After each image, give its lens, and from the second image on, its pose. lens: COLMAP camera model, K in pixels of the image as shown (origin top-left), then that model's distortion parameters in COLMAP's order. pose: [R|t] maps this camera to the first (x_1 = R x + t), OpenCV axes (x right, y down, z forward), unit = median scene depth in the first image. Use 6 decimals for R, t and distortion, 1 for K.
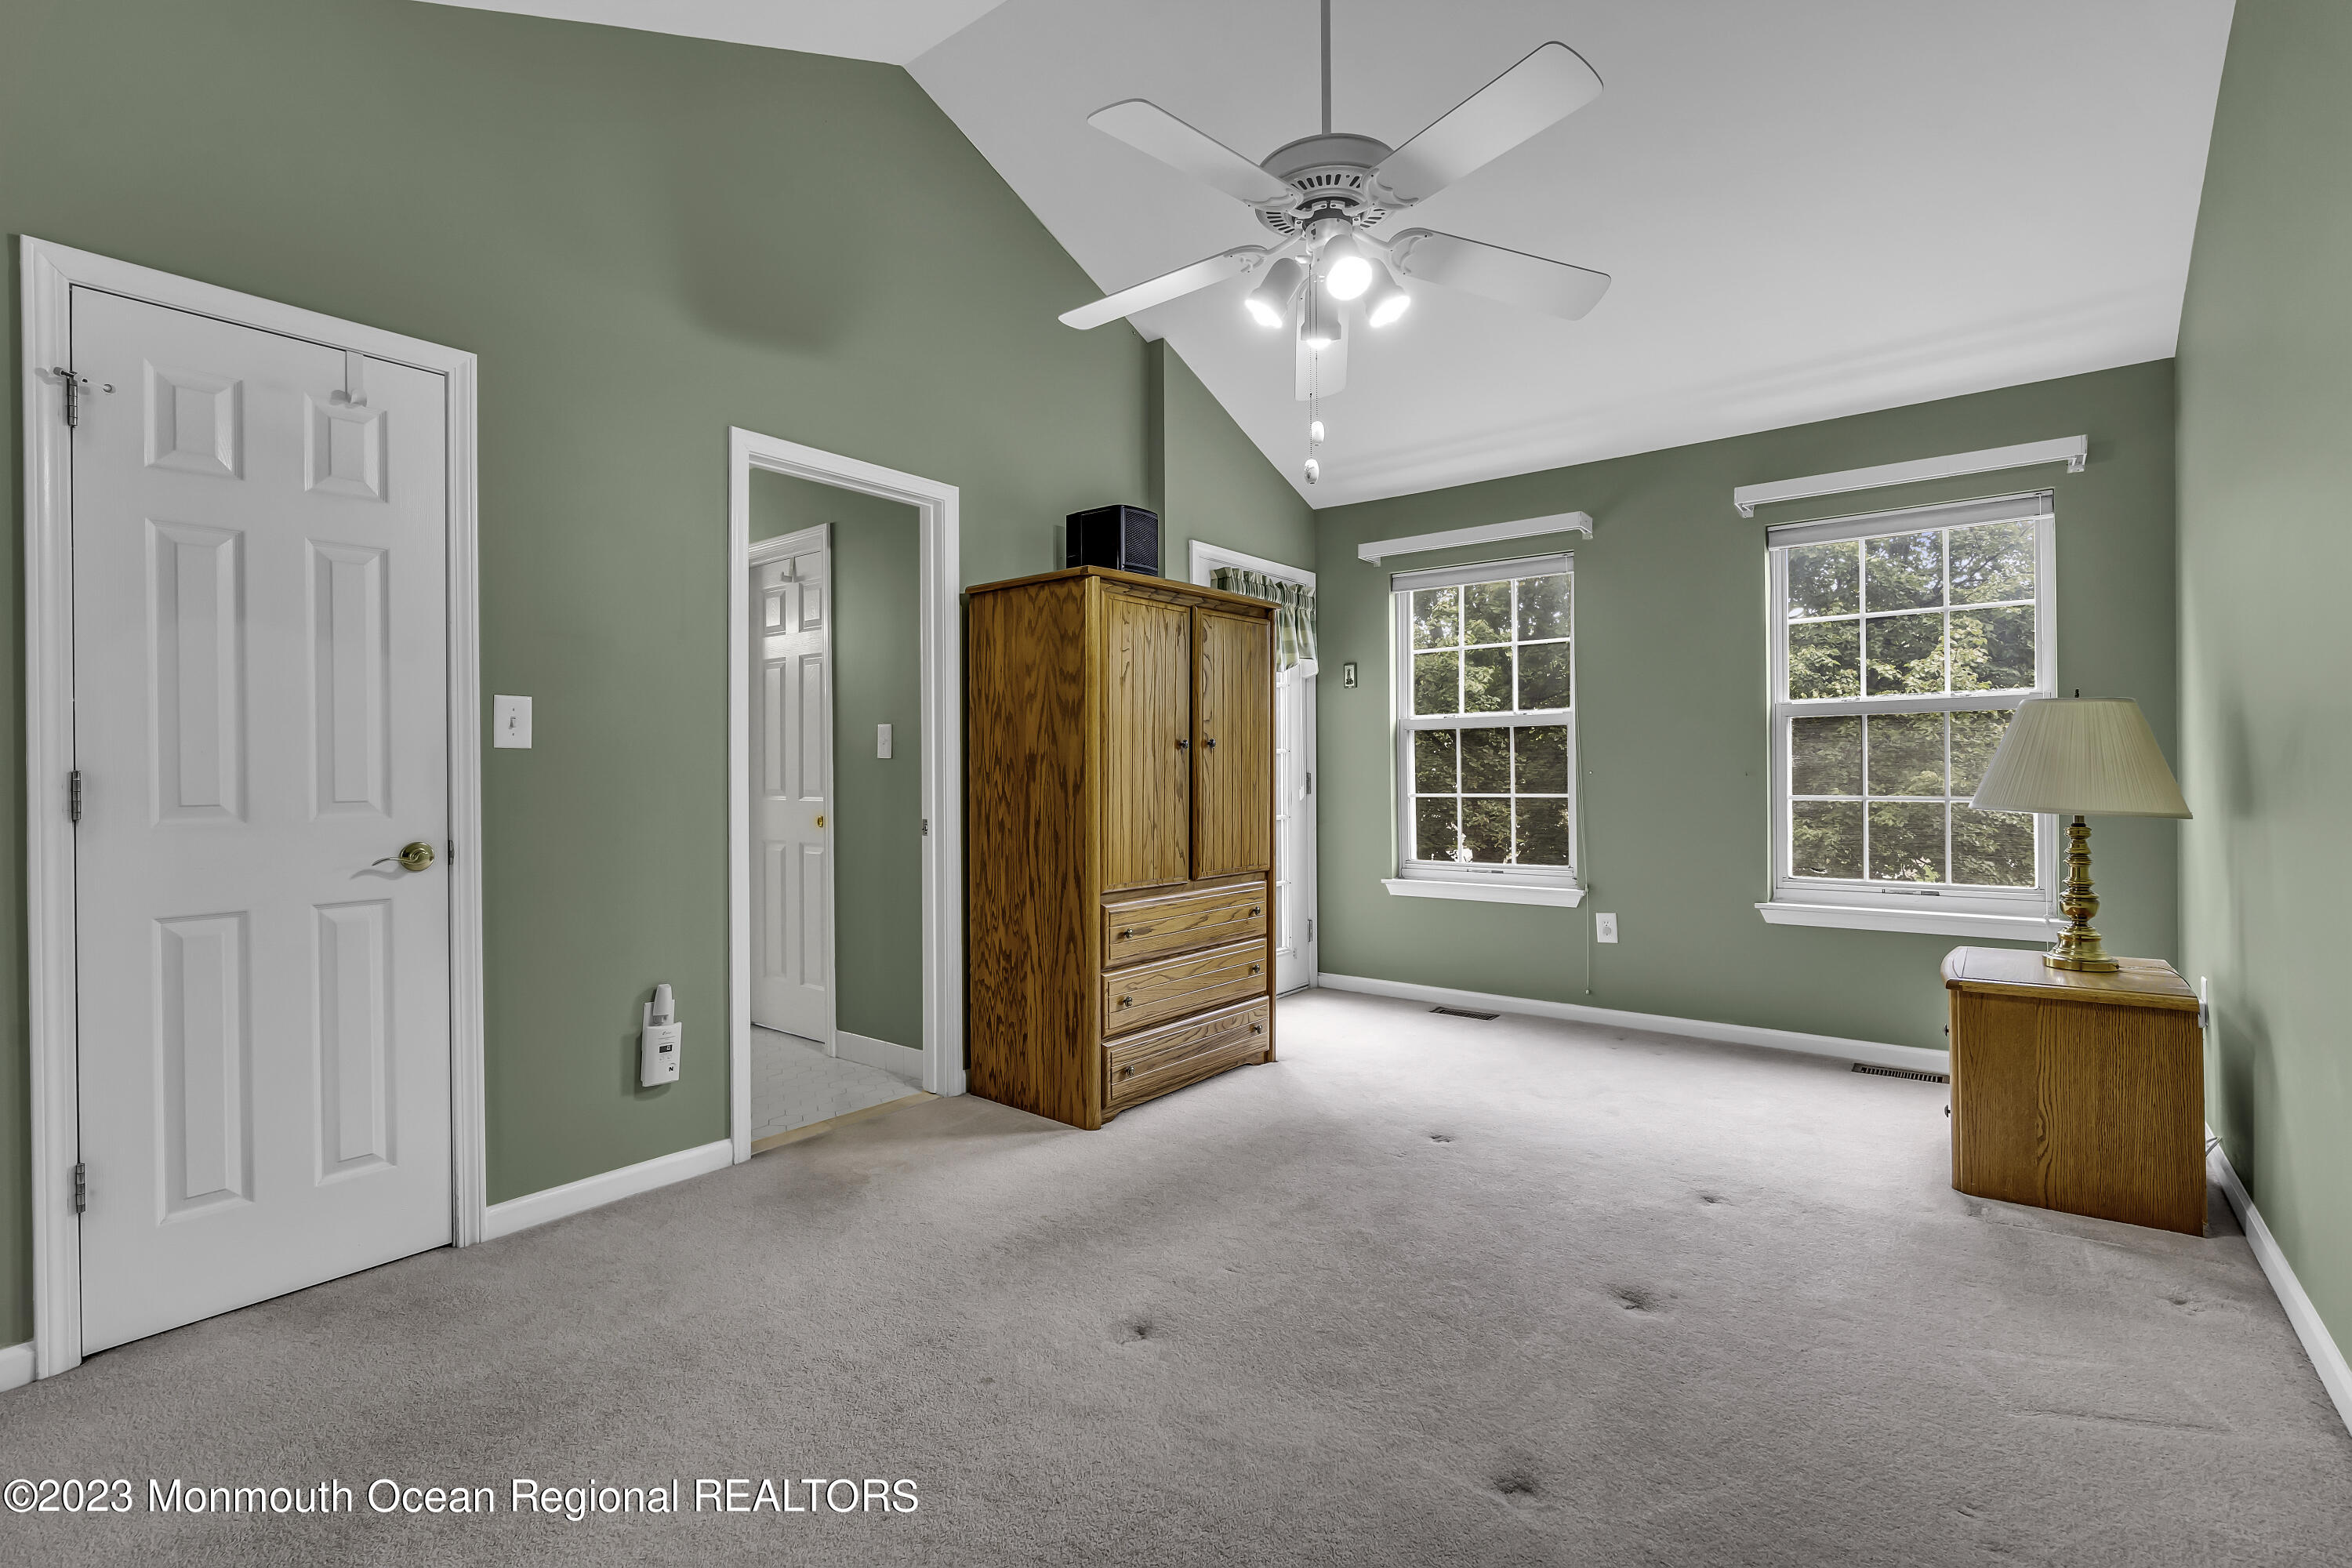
lens RADIAL K [[1059.1, 0, 1168.5], [0, 1059.1, 772.2], [0, 0, 1]] dist [0.004239, 0.000250]
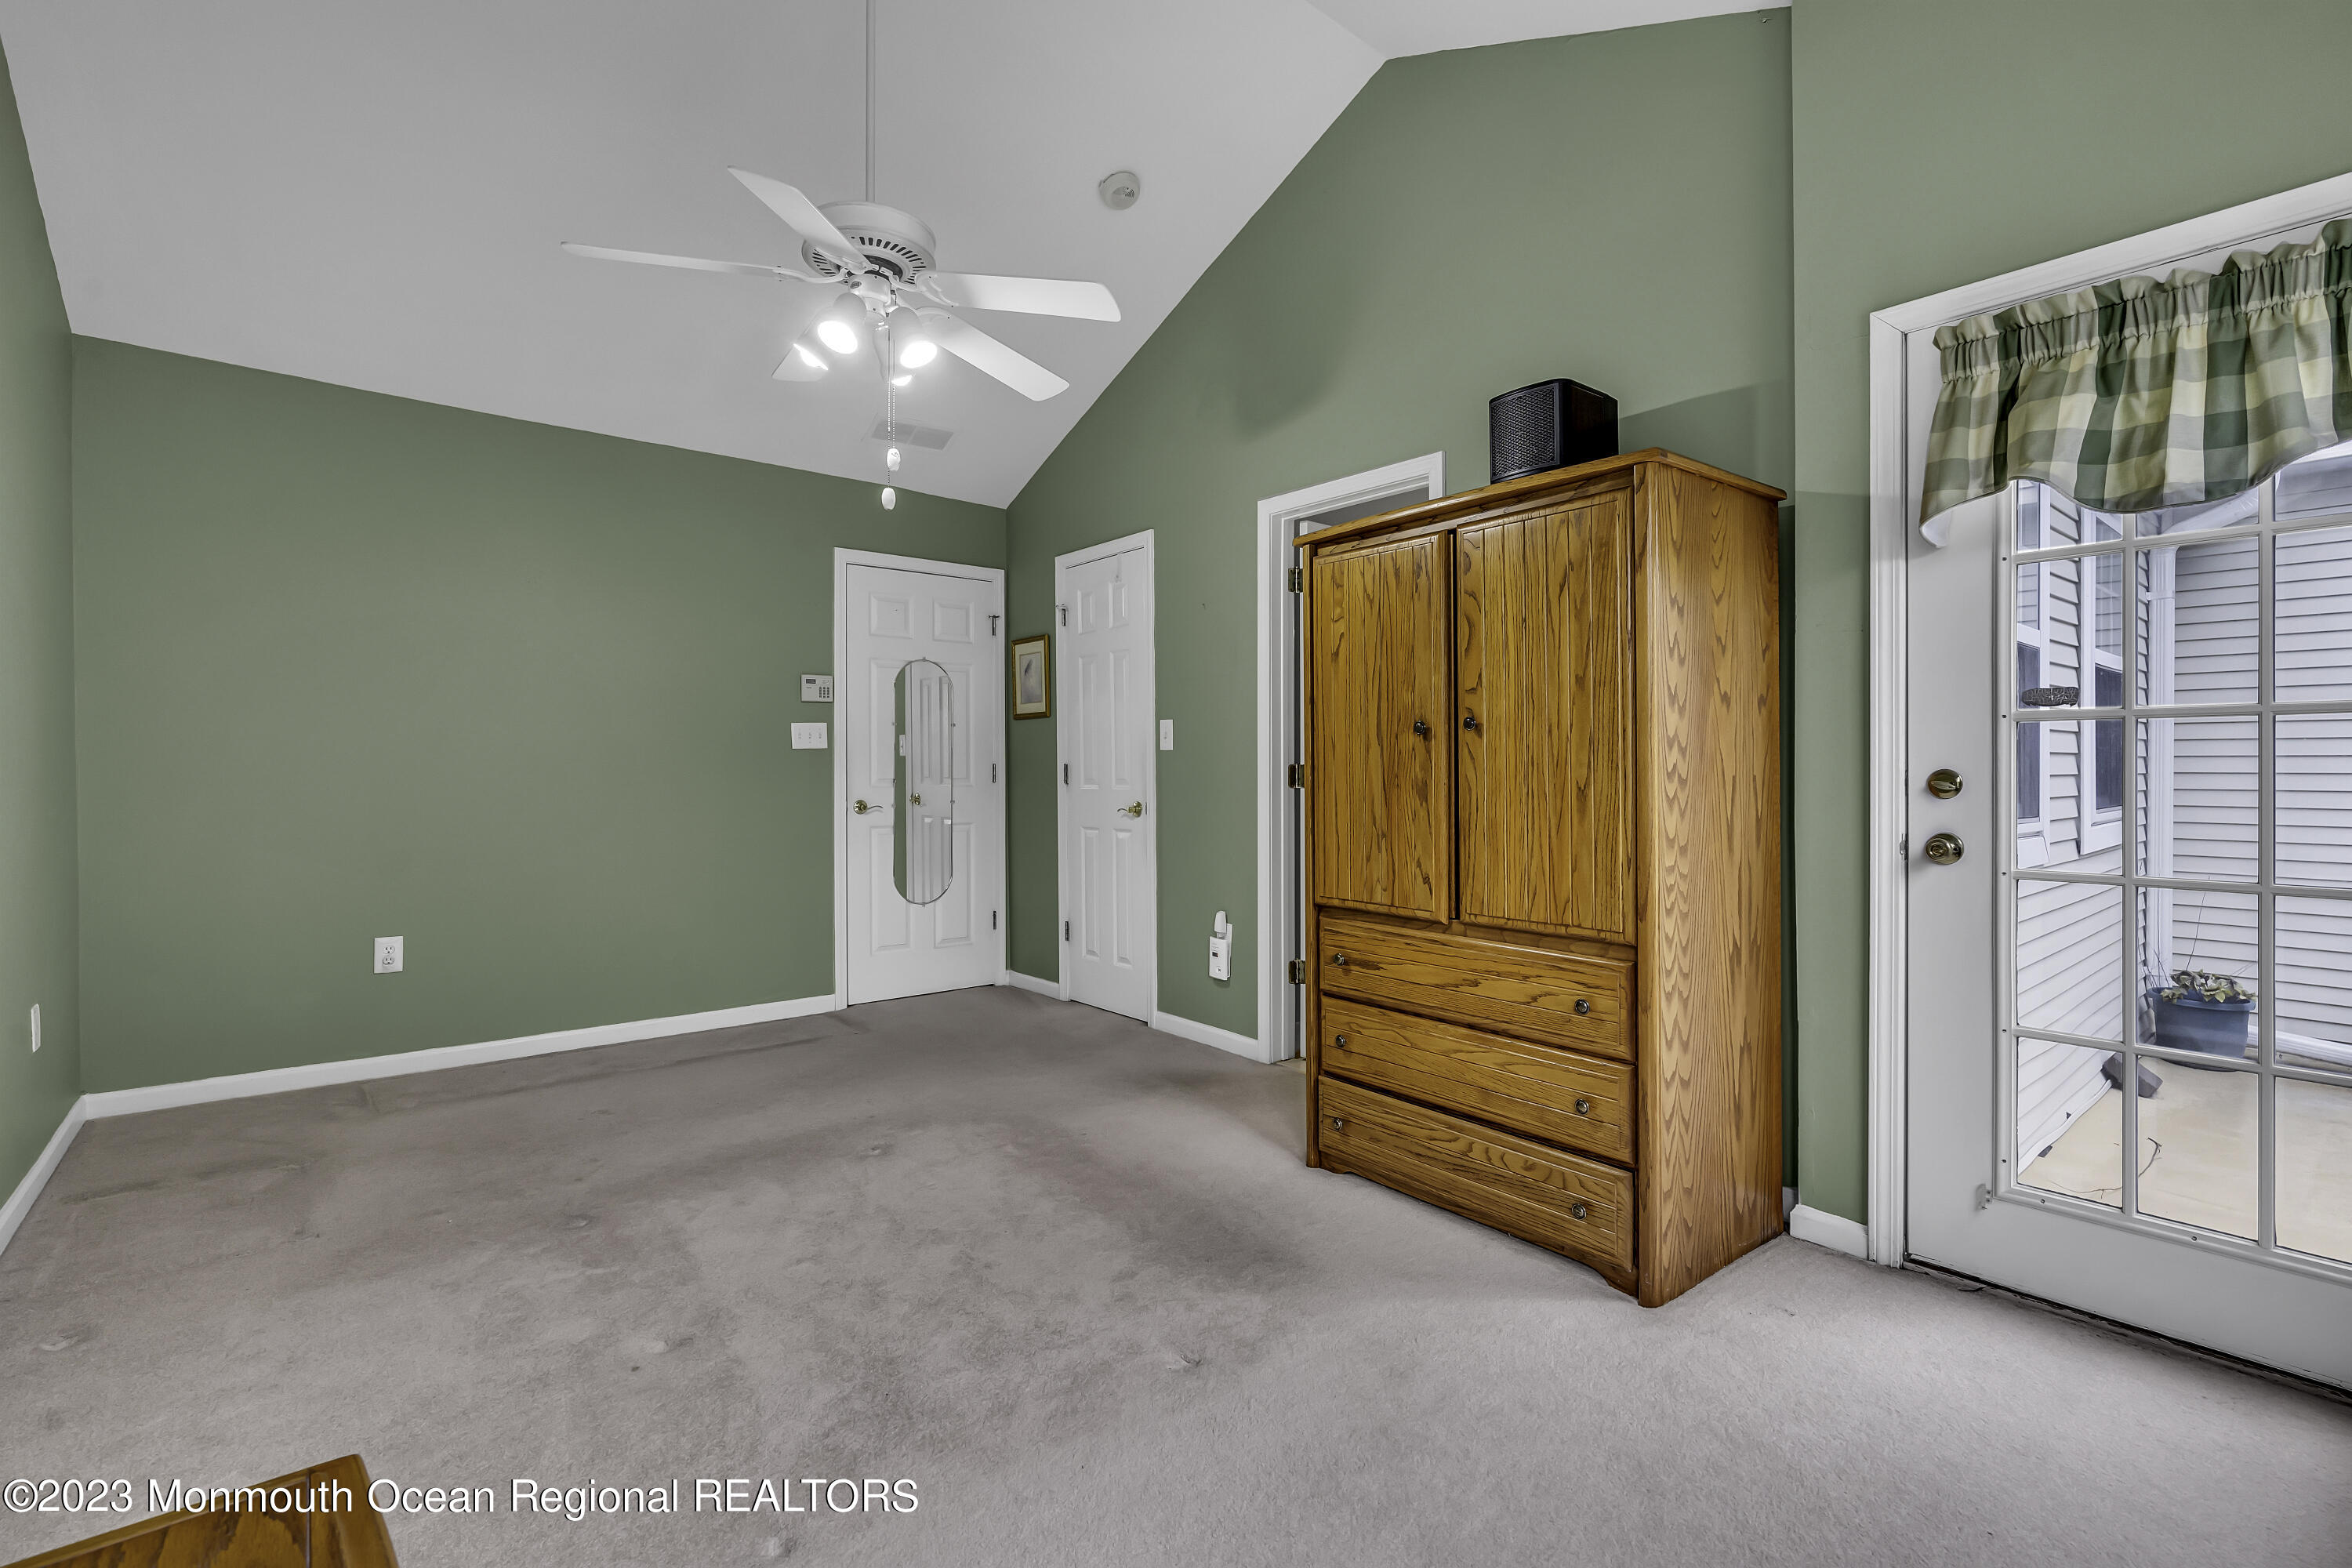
lens RADIAL K [[1059.1, 0, 1173.7], [0, 1059.1, 777.8], [0, 0, 1]] dist [0.004239, 0.000250]
pose [[-0.205820, 0.014468, -0.978483, 0.733739], [-0.001723, 0.999884, 0.015146, -0.002593], [0.978588, 0.004803, -0.205771, 0.954490]]
